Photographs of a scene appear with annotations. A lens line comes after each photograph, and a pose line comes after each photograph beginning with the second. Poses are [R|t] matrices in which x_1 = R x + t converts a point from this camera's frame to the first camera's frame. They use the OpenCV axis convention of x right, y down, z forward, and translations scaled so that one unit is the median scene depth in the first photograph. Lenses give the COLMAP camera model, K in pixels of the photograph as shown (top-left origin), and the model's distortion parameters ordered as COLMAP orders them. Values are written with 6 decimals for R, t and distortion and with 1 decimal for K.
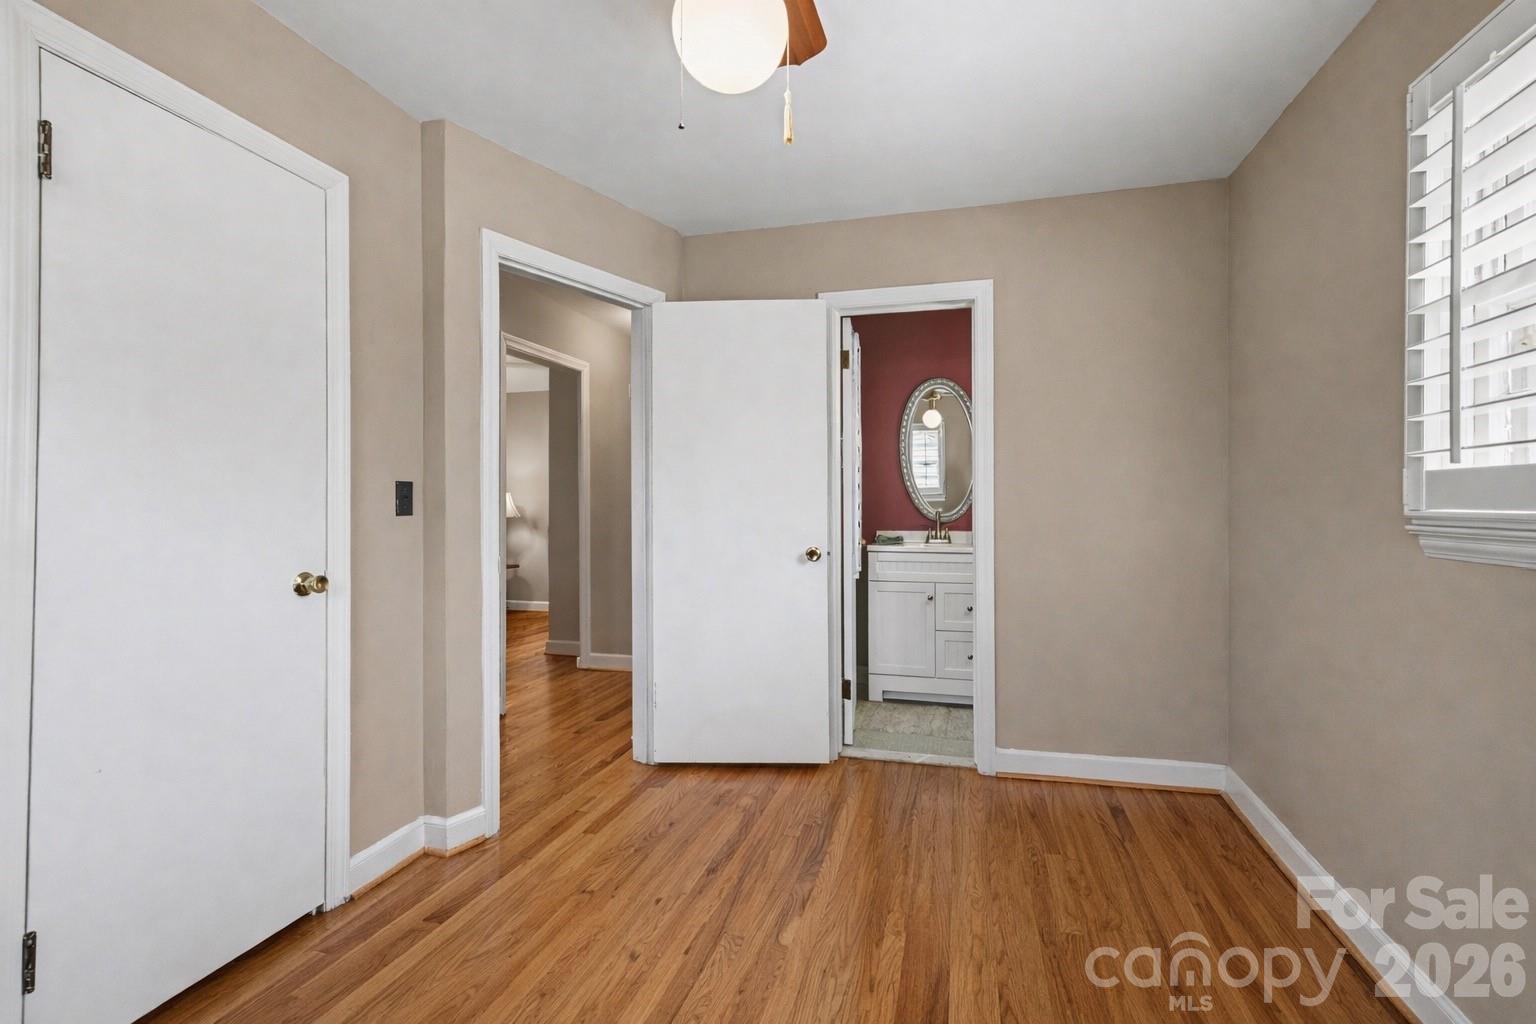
lens RADIAL K [[697.5, 0, 772.4], [0, 697.5, 502.9], [0, 0, 1]] dist [0.027294, -0.000030]
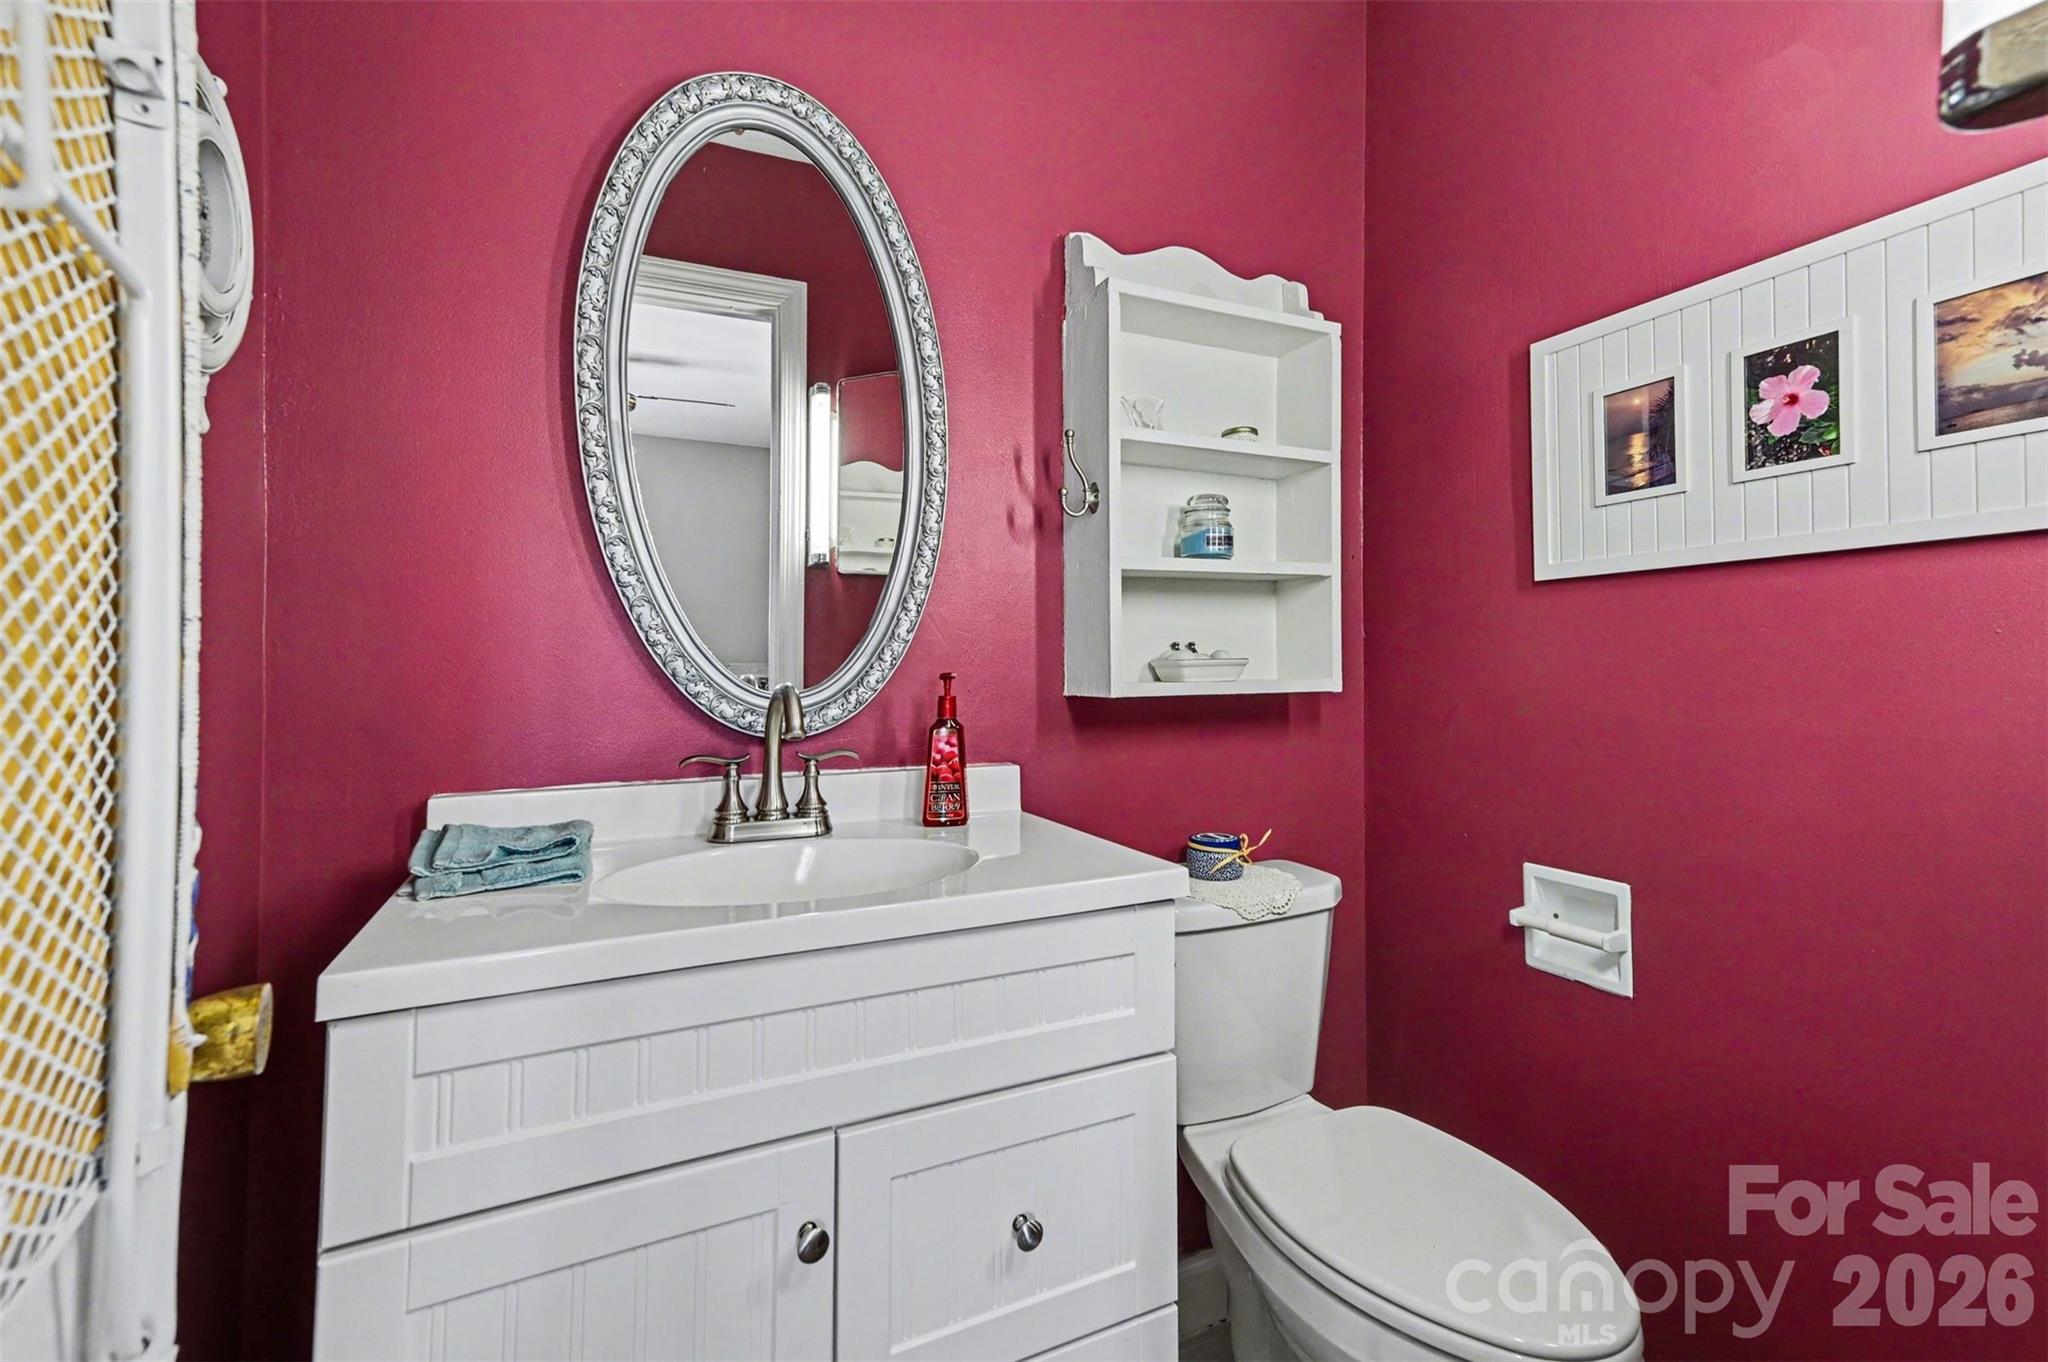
lens RADIAL K [[916.6, 0, 1029.8], [0, 916.6, 647.6], [0, 0, 1]] dist [0.022241, 0.000249]
pose [[0.758394, 0.014770, 0.651629, 0.112577], [-0.000673, 0.999760, -0.021879, 0.005339], [-0.651796, 0.016155, 0.758223, 0.728773]]
